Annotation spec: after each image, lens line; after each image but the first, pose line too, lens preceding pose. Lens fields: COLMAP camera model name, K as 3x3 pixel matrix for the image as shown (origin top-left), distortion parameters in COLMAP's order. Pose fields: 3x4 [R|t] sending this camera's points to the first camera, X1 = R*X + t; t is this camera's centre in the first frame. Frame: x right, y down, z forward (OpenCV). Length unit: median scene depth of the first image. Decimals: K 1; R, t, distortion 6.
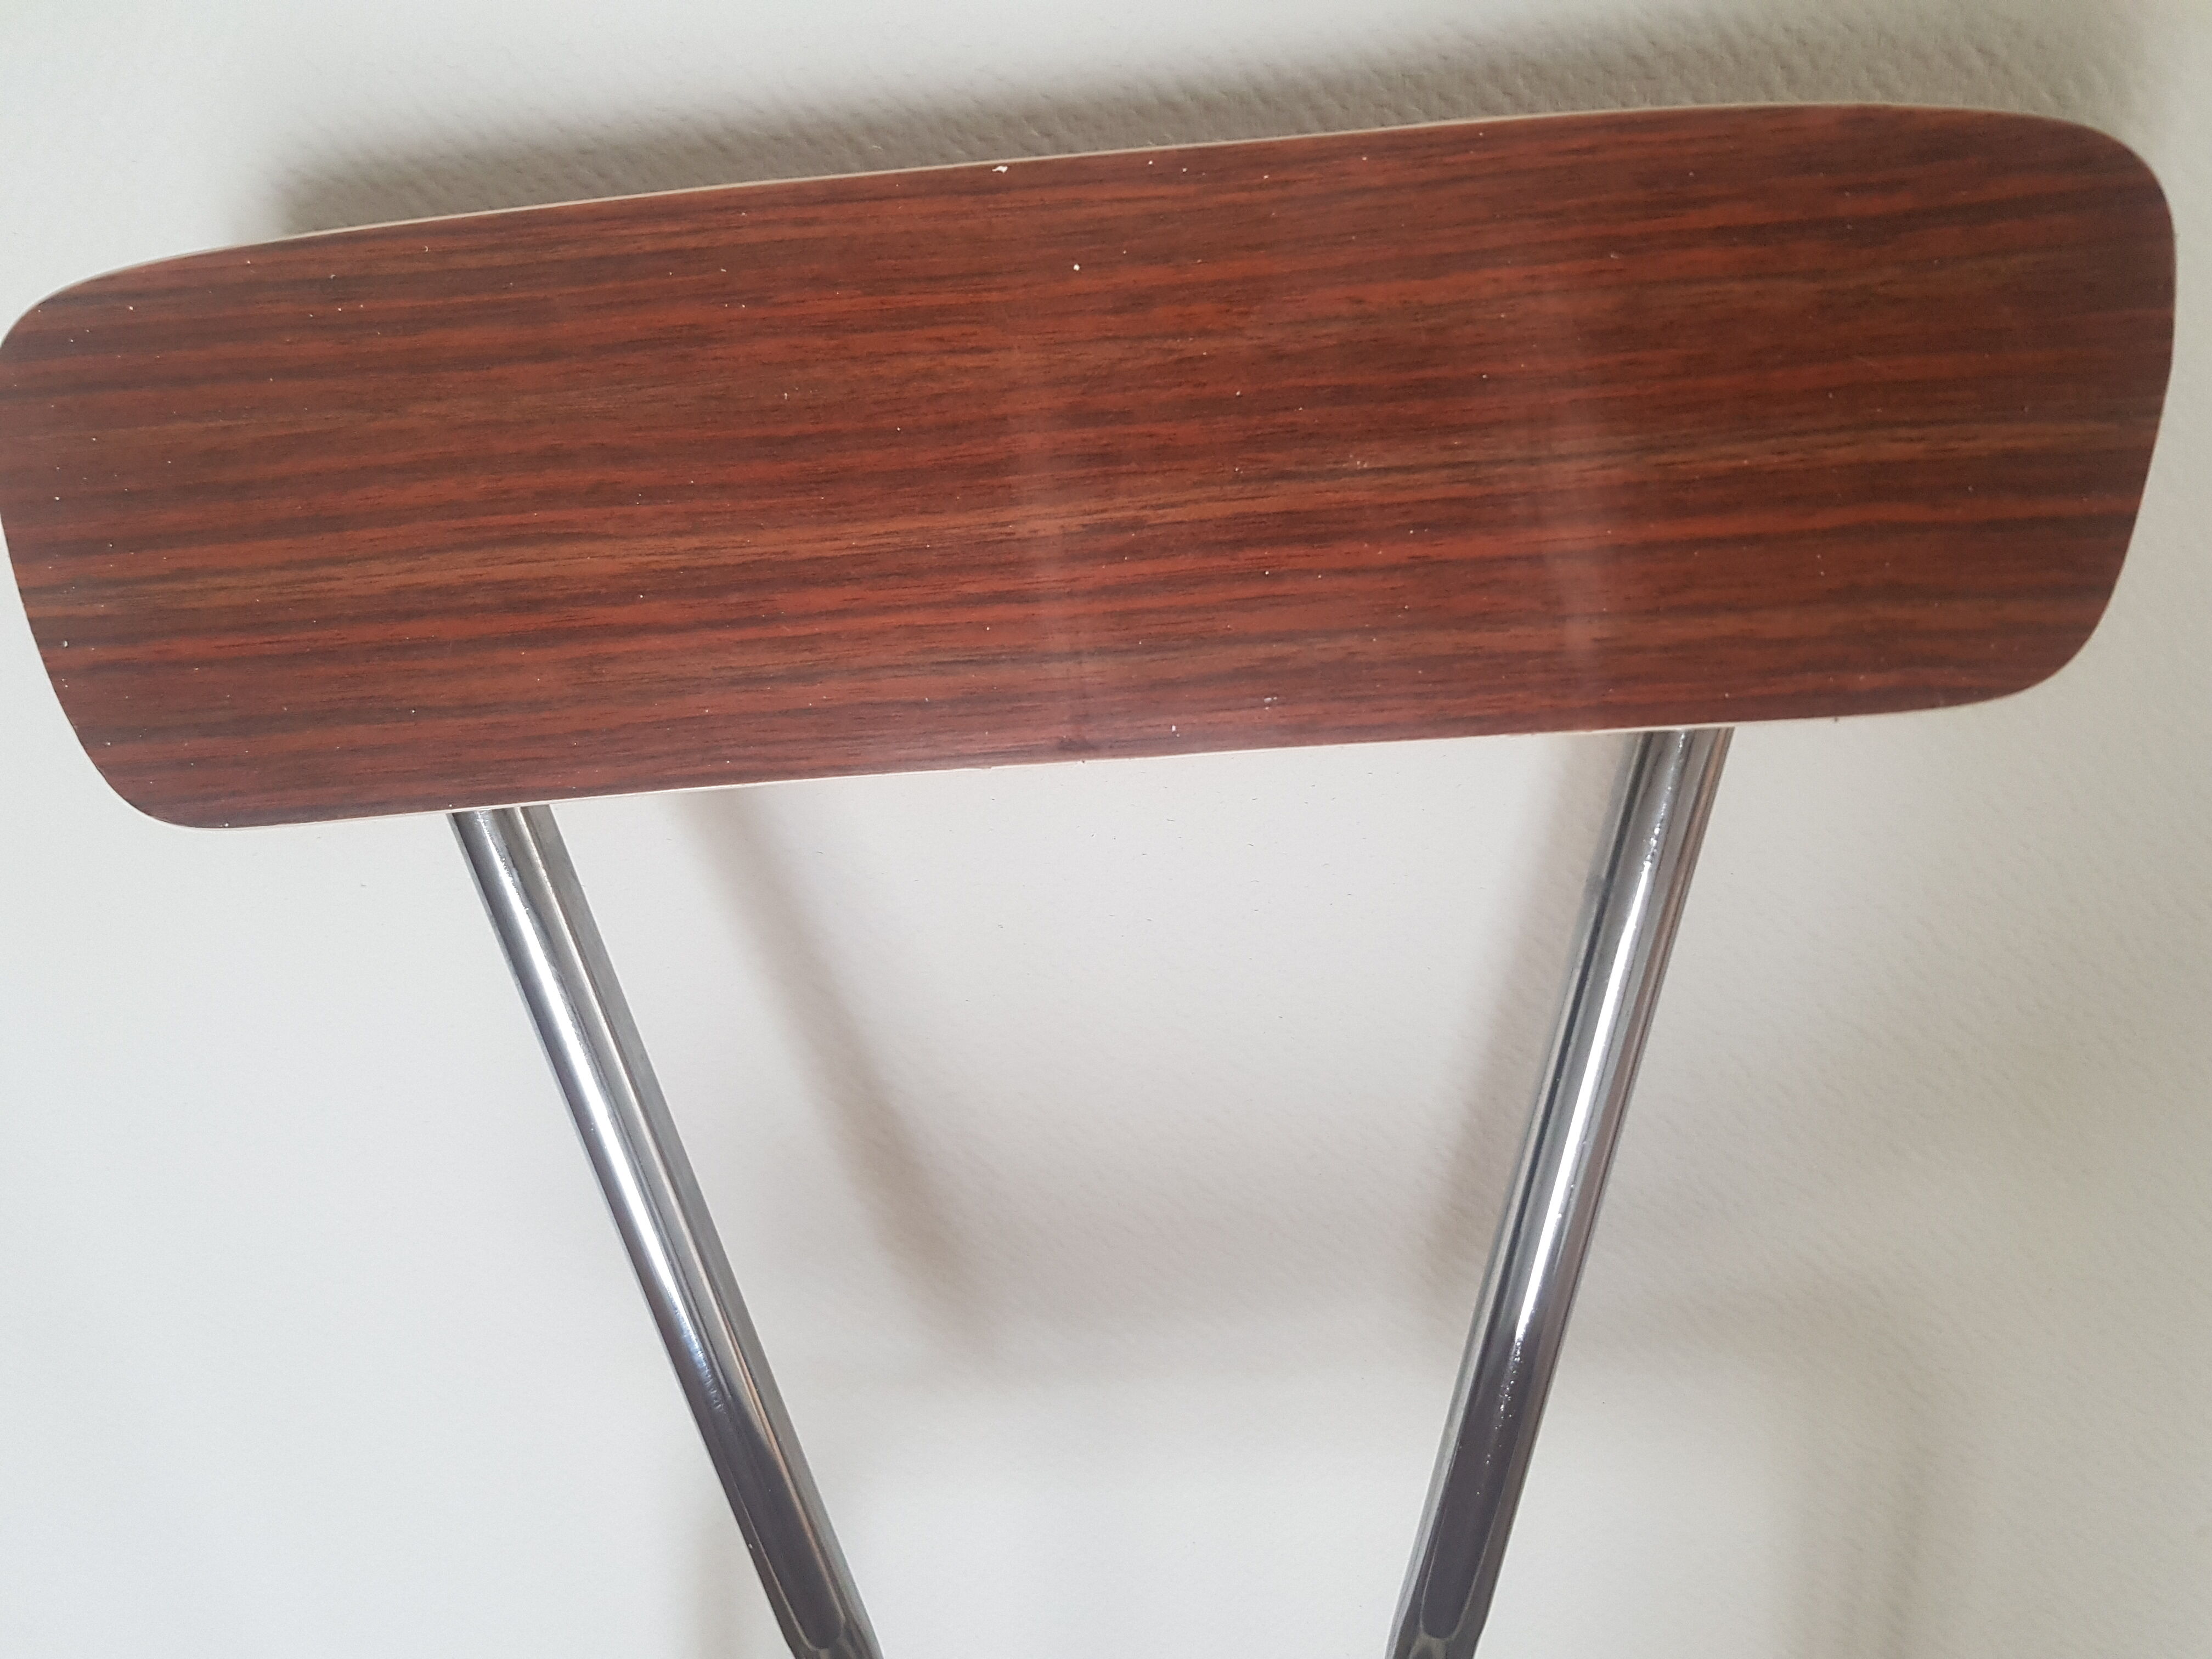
lens RADIAL K [[1691.5, 0, 1131.4], [0, 1691.5, 829.4], [0, 0, 1]] dist [0.072887, -0.138423]
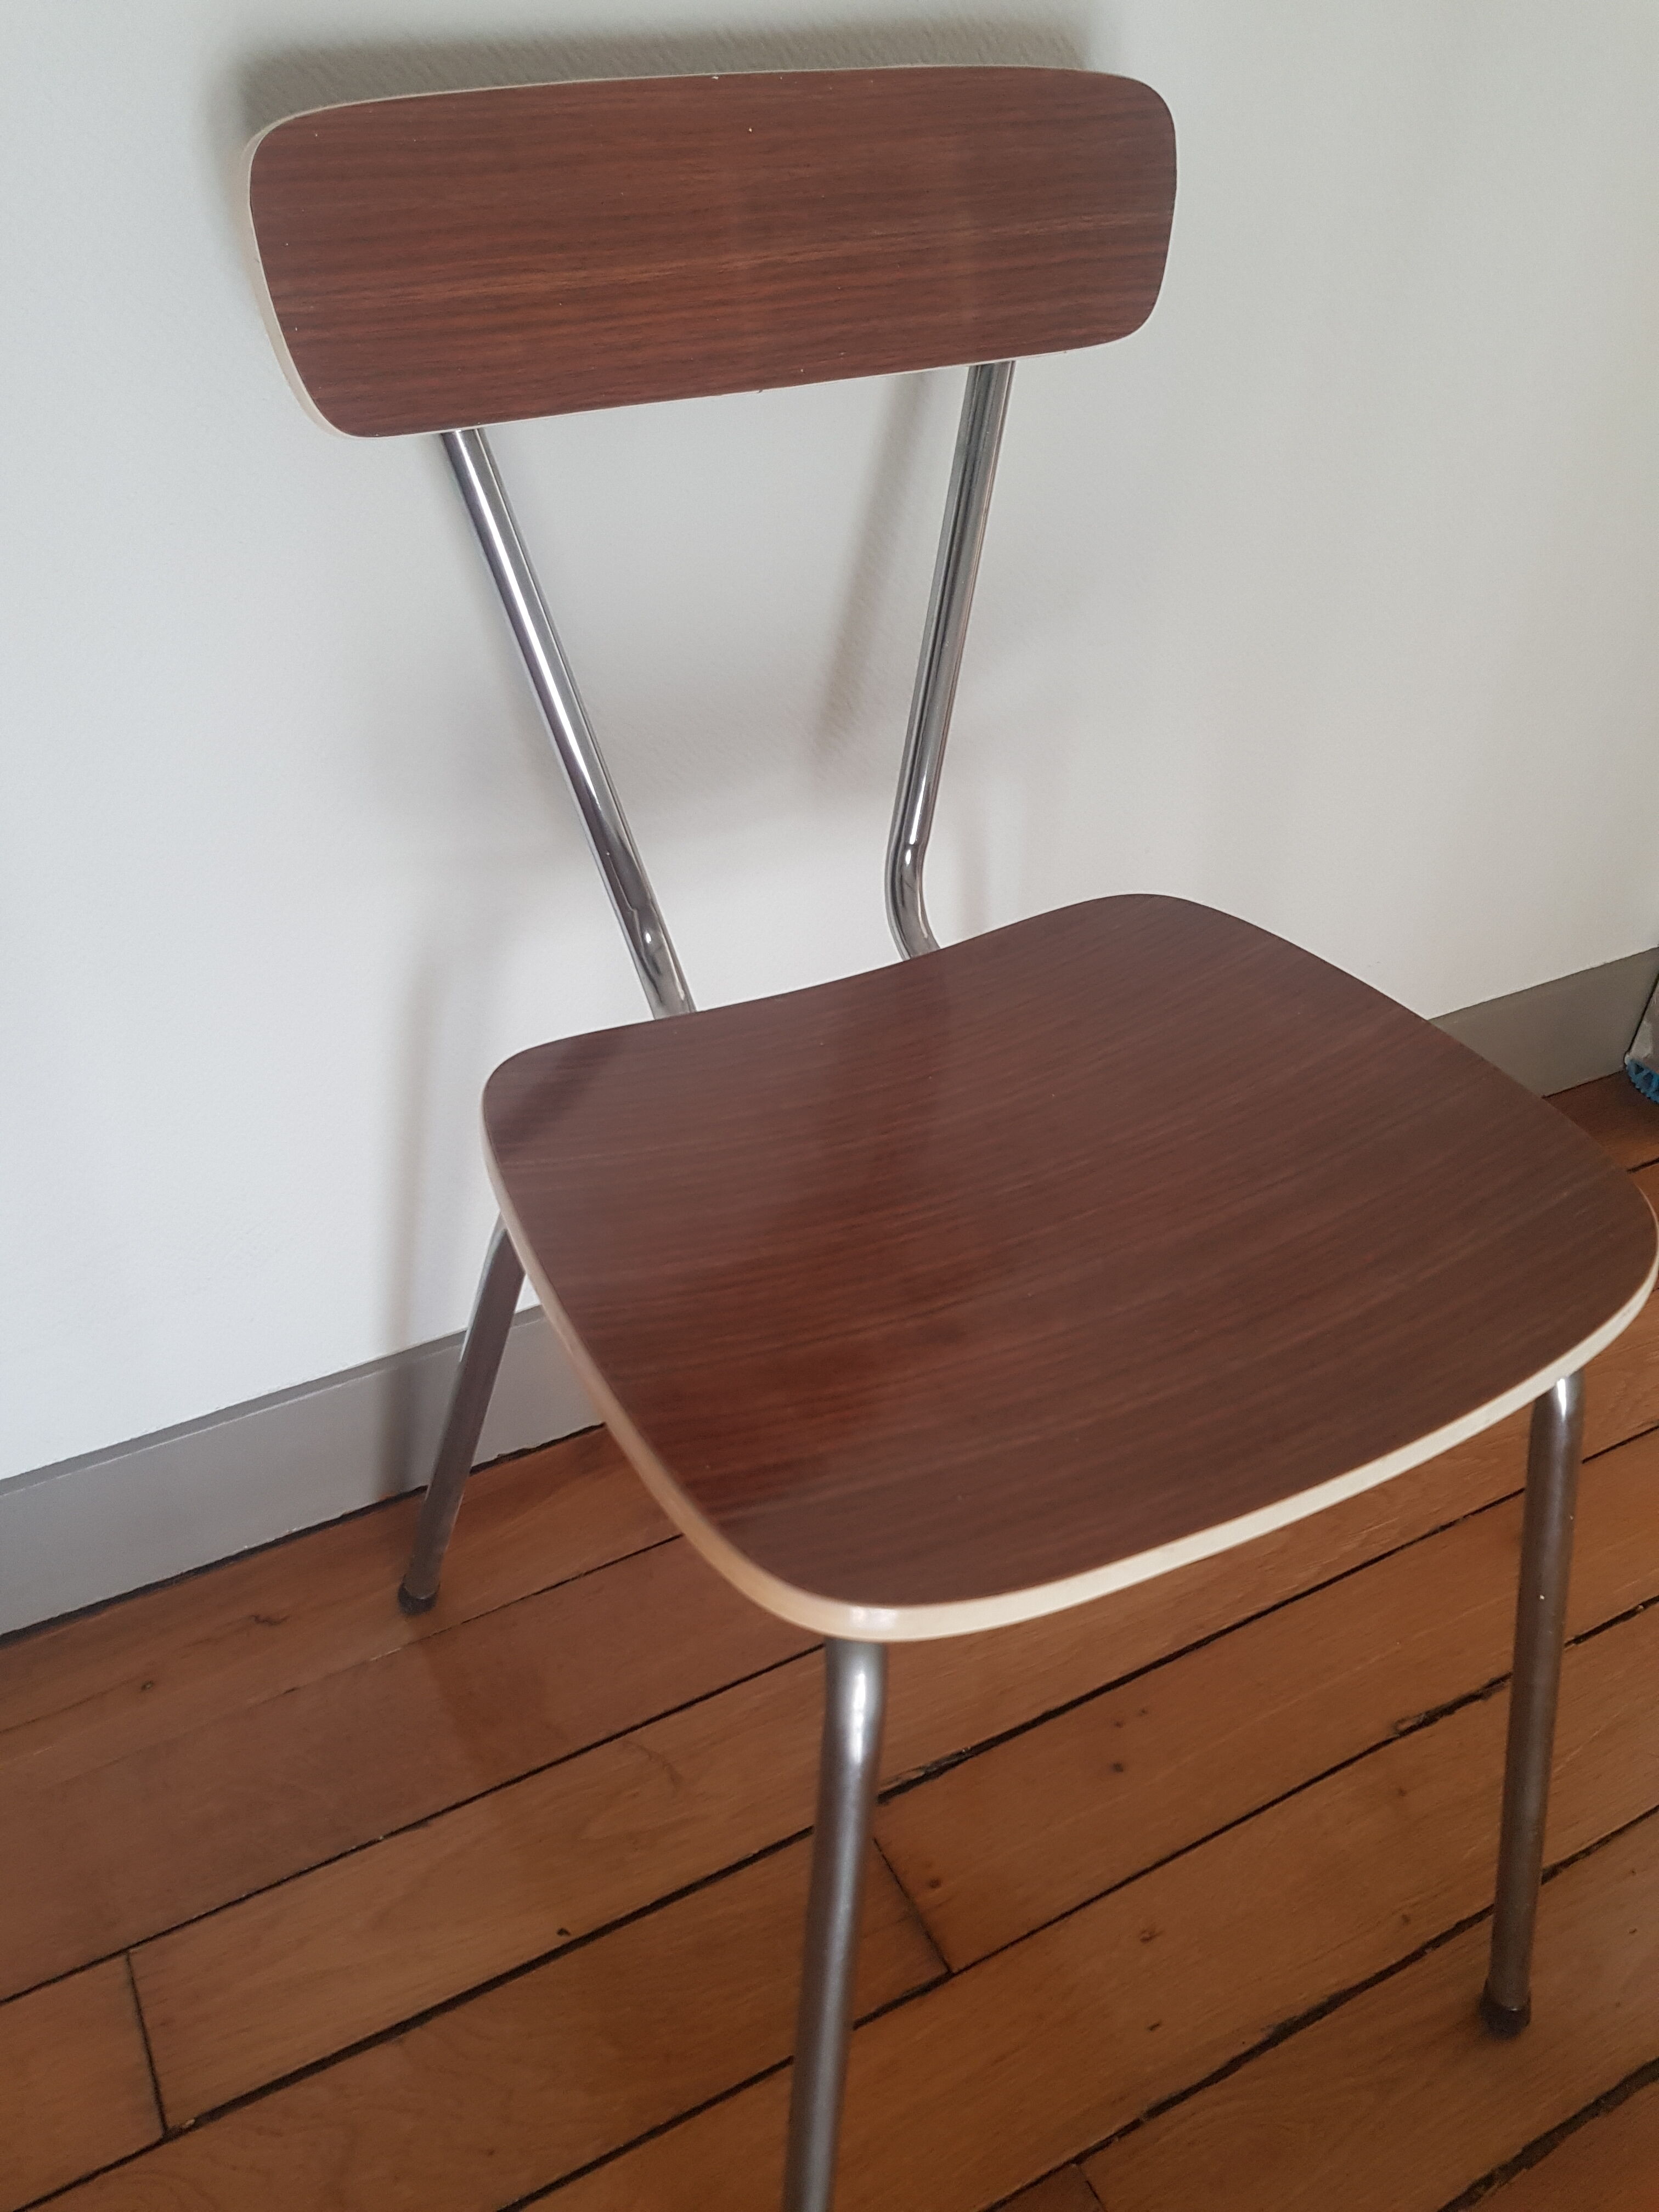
lens RADIAL K [[1678.3, 0, 829.5], [0, 1678.3, 1106.0], [0, 0, 1]] dist [0.027519, -0.050243]
pose [[0.866935, -0.220124, 0.447178, -1.119152], [0.134670, 0.967271, 0.215060, 0.392539], [-0.479883, -0.126222, 0.868205, -0.980181]]
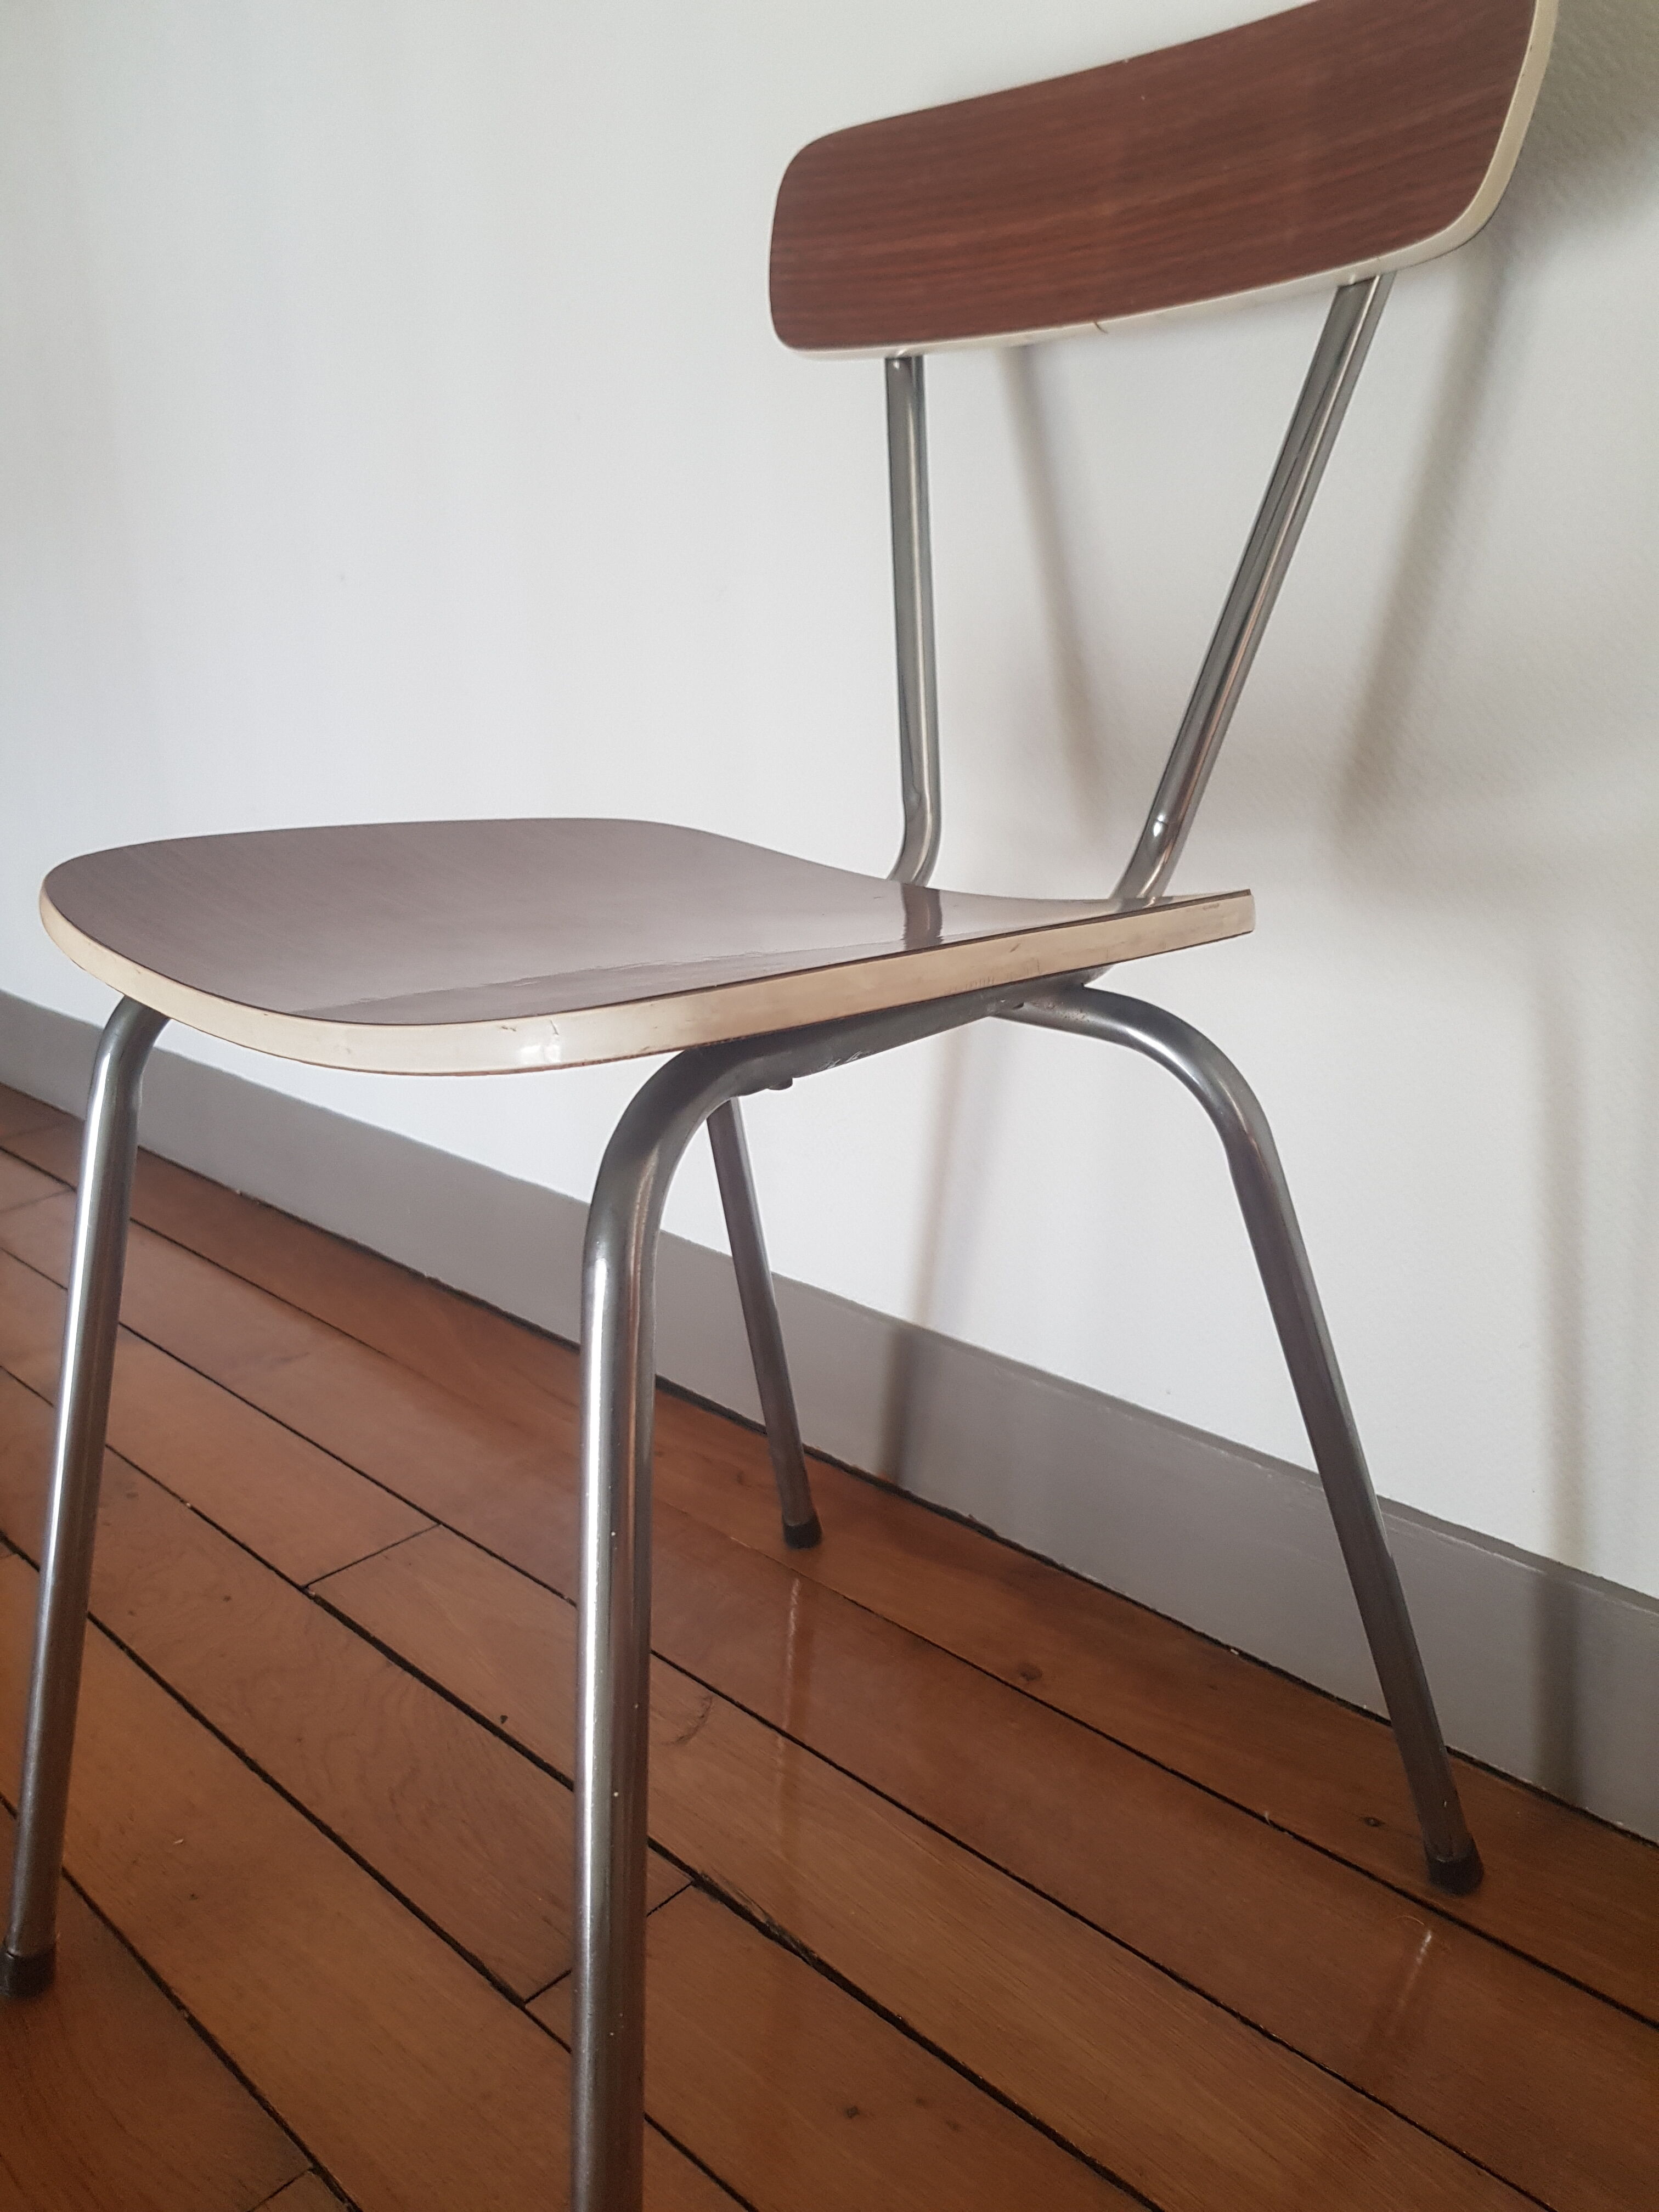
lens RADIAL K [[1720.6, 0, 885.6], [0, 1720.6, 1097.4], [0, 0, 1]] dist [0.024006, -0.064378]
pose [[0.748116, 0.243492, -0.617280, 1.446445], [-0.330514, 0.943372, -0.028446, 1.105939], [0.575398, 0.225300, 0.786229, -0.710264]]
